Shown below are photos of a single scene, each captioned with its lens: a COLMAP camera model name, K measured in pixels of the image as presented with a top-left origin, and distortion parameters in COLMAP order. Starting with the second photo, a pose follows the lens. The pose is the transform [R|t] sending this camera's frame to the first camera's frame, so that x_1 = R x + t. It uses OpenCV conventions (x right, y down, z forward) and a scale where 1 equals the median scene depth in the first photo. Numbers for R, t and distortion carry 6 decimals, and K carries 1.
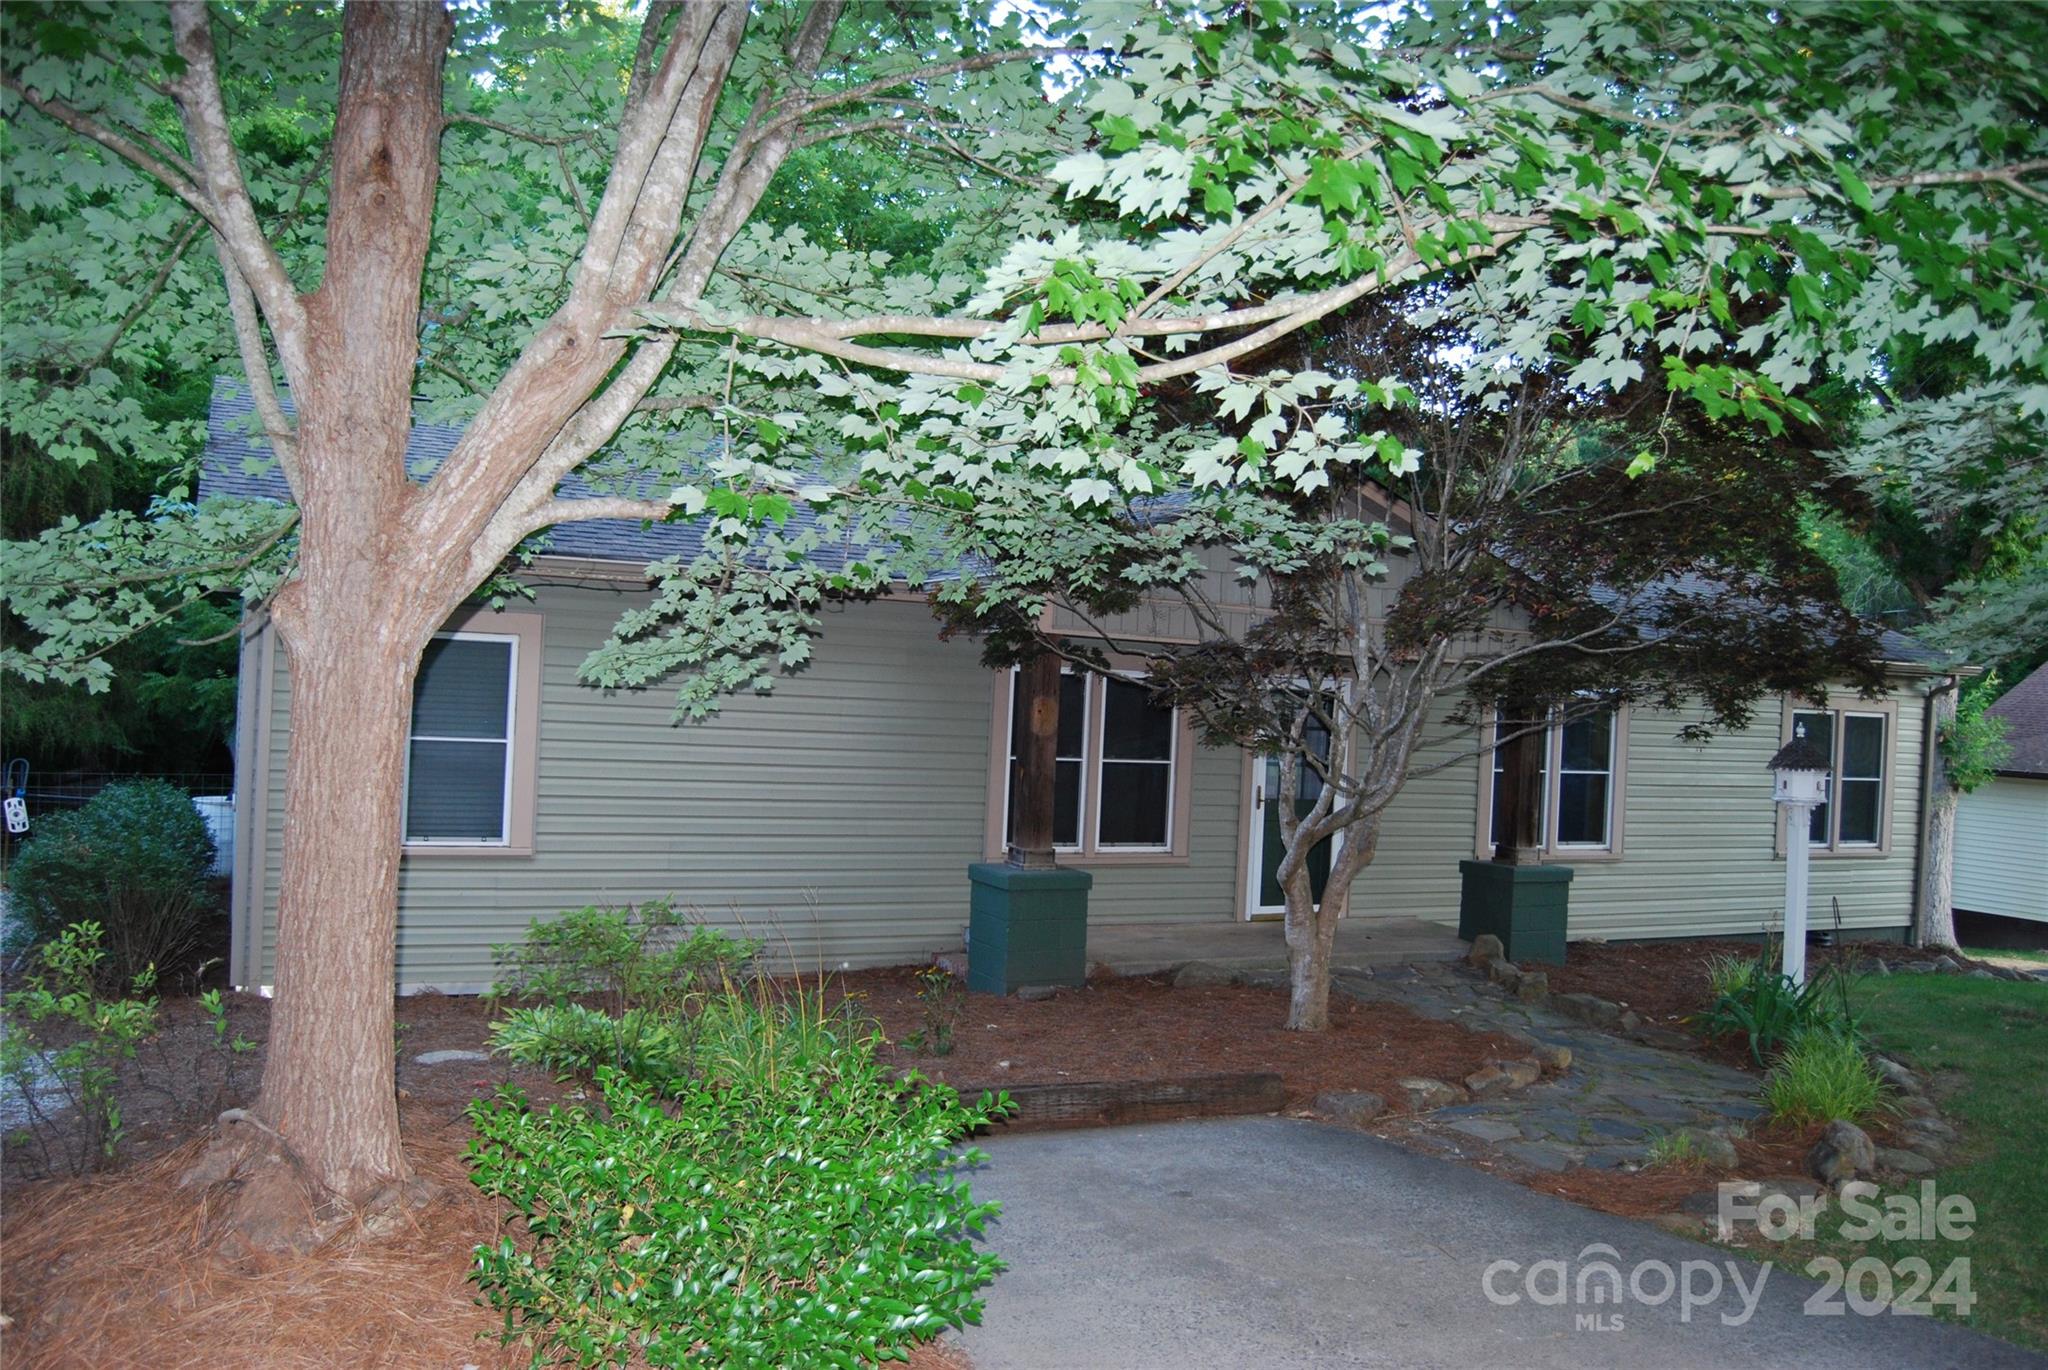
lens RADIAL K [[1615.2, 0, 1028.3], [0, 1615.2, 687.0], [0, 0, 1]] dist [-0.092341, 0.017044]
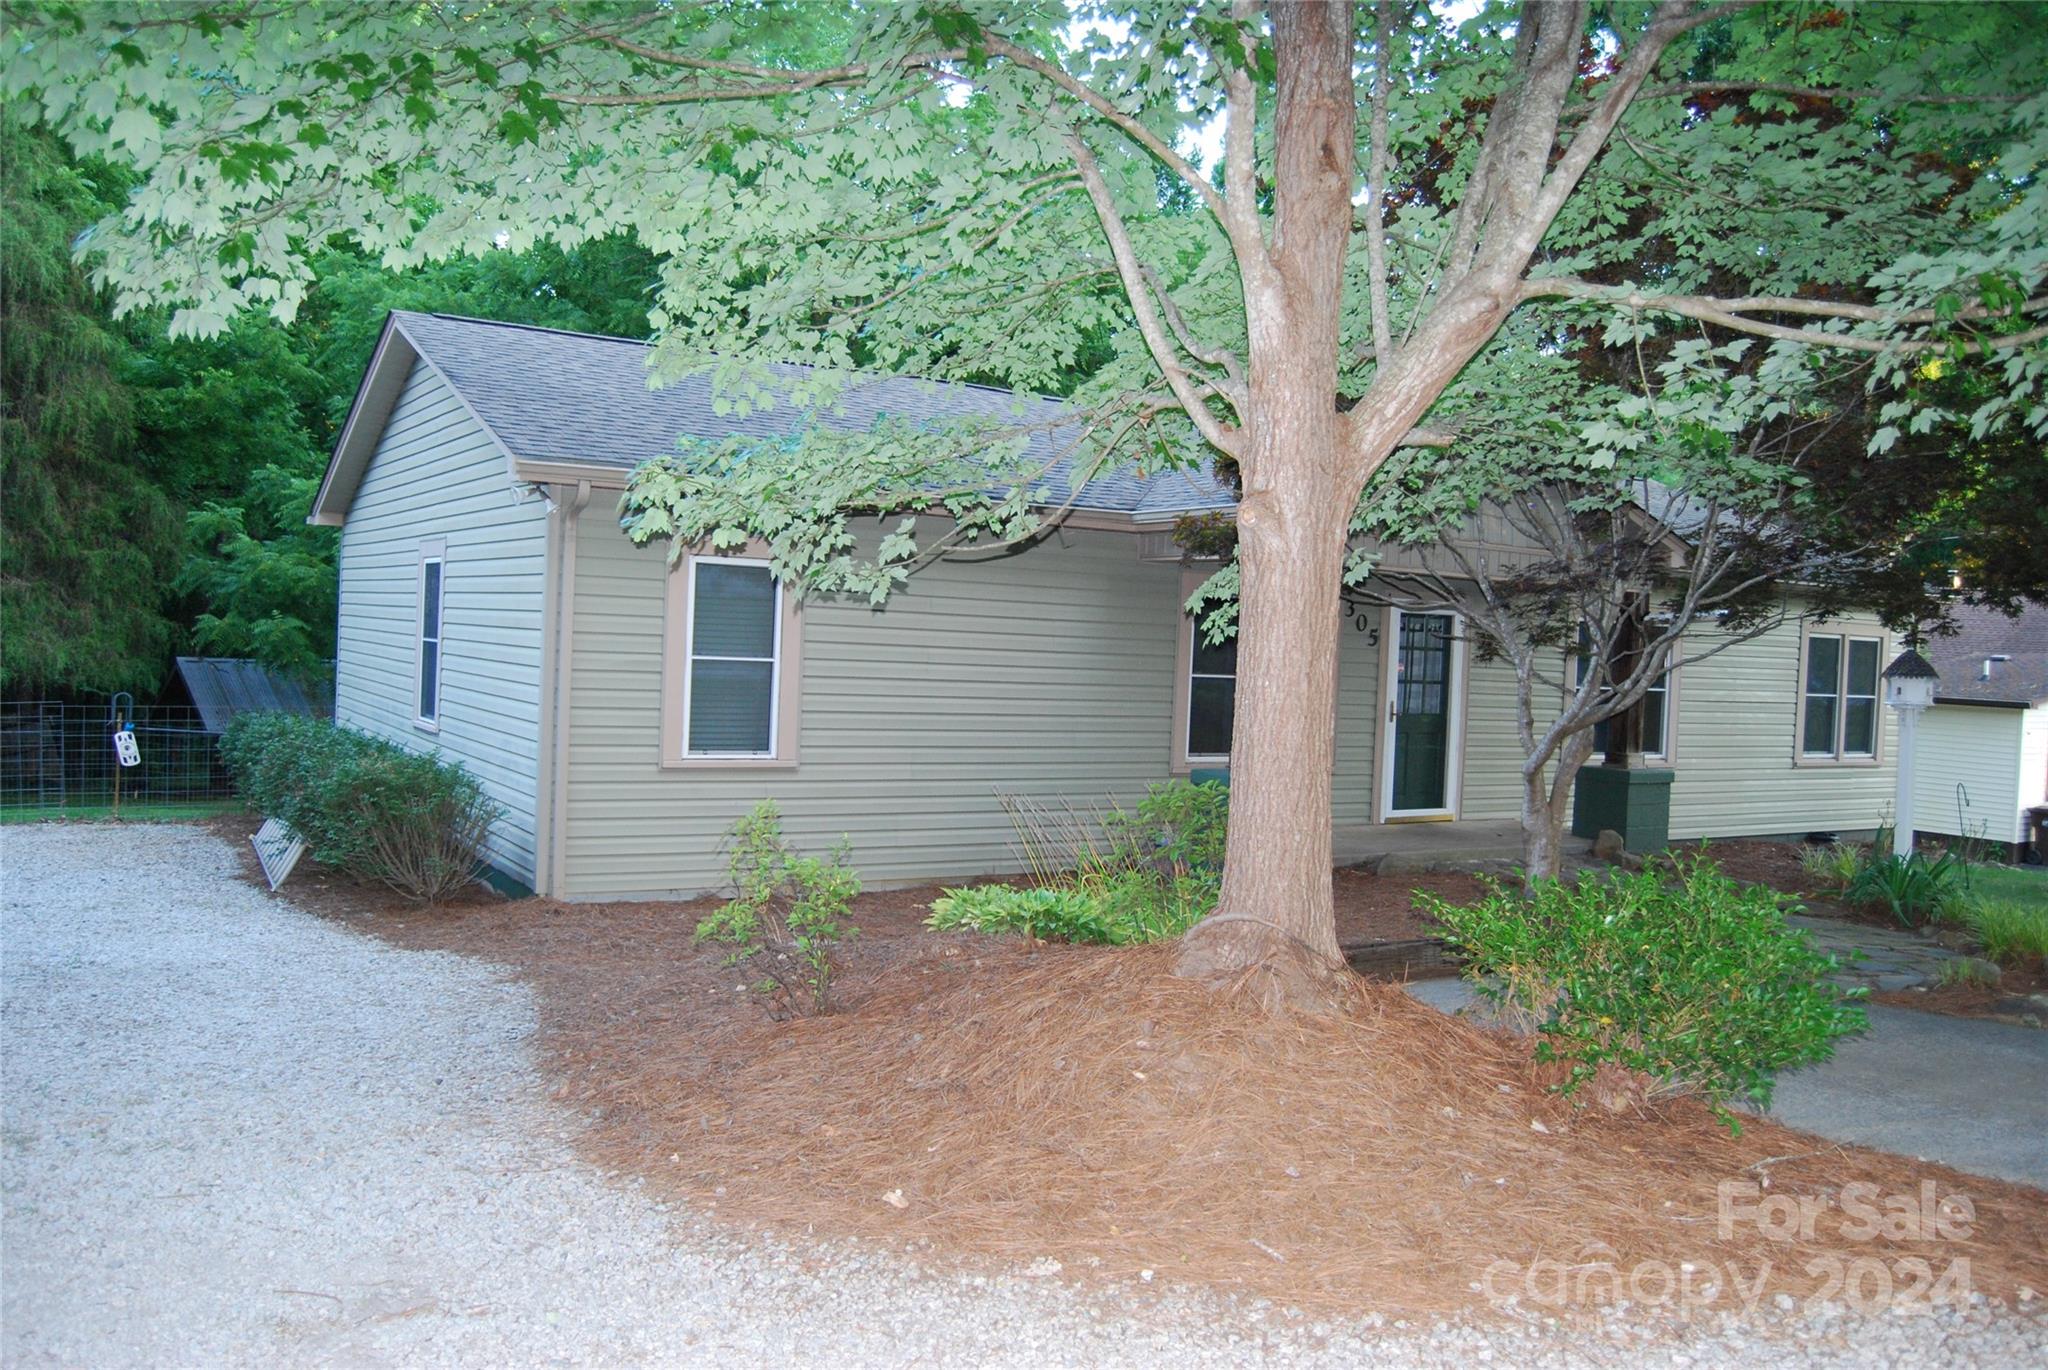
lens RADIAL K [[1615.2, 0, 1020.7], [0, 1615.2, 685.4], [0, 0, 1]] dist [-0.092341, 0.017044]
pose [[0.995382, -0.007895, 0.095668, -0.267390], [0.004567, 0.999378, 0.034957, 0.014093], [-0.095884, -0.034359, 0.994799, -0.083818]]
